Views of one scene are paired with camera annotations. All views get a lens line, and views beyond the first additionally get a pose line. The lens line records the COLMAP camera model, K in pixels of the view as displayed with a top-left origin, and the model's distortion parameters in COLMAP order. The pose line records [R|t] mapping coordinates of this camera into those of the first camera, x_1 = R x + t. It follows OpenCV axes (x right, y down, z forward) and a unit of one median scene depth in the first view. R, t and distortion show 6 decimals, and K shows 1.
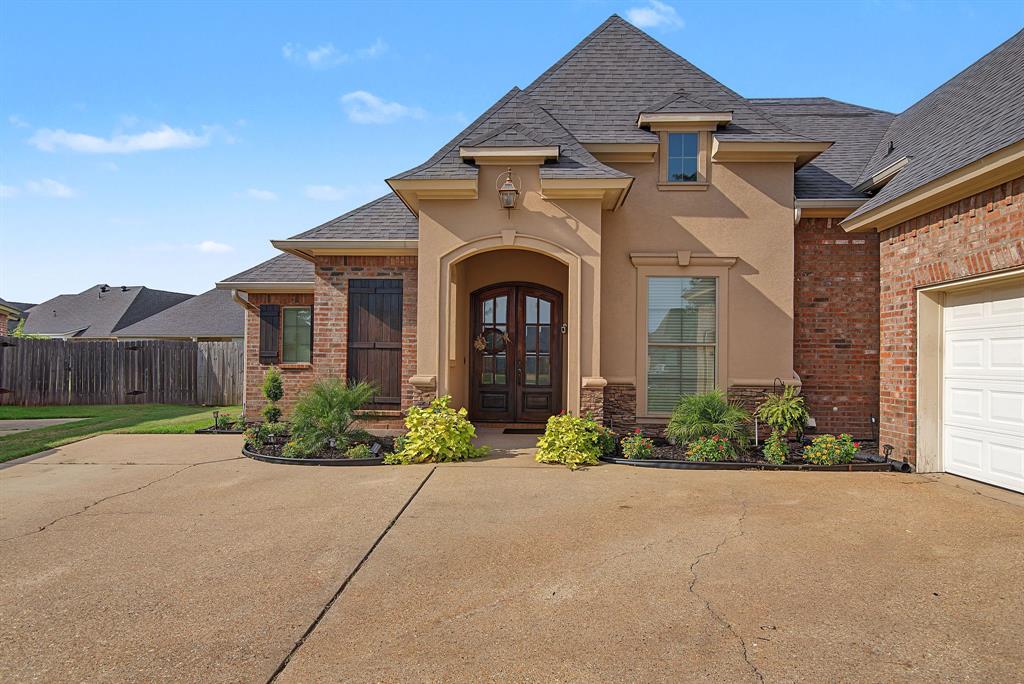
lens RADIAL K [[605.0, 0, 511.2], [0, 605.0, 353.5], [0, 0, 1]] dist [-0.002355, -0.001223]
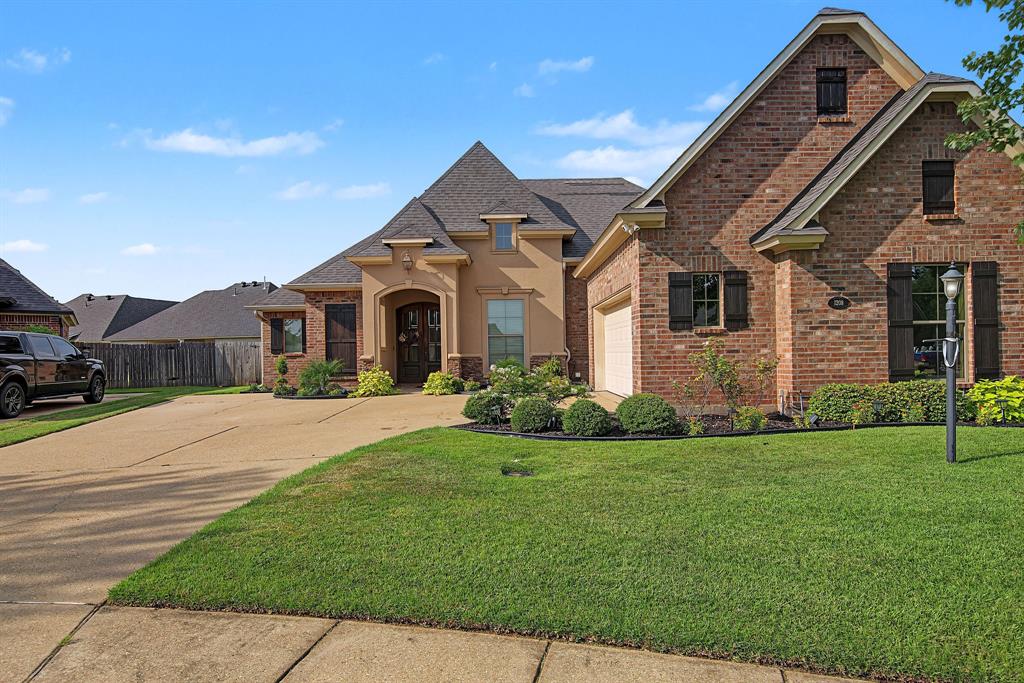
lens RADIAL K [[605.0, 0, 513.4], [0, 605.0, 350.2], [0, 0, 1]] dist [-0.002355, -0.001223]
pose [[0.997873, -0.029716, 0.058018, 0.196278], [0.029325, 0.999541, 0.007573, 0.017486], [-0.058216, -0.005856, 0.998287, -0.897539]]
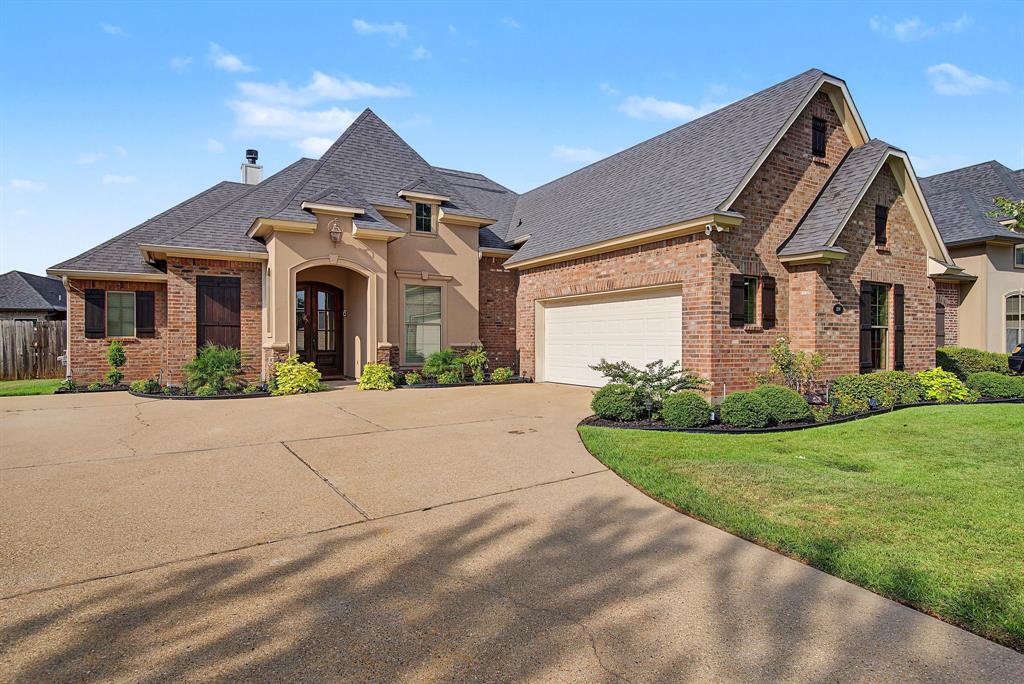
lens RADIAL K [[563.6, 0, 512.6], [0, 563.6, 345.1], [0, 0, 1]] dist [-0.002251, 0.000169]
pose [[0.831897, -0.014074, 0.554751, -0.419577], [0.001607, 0.999735, 0.022954, 0.008897], [-0.554927, -0.018204, 0.831700, -0.518322]]
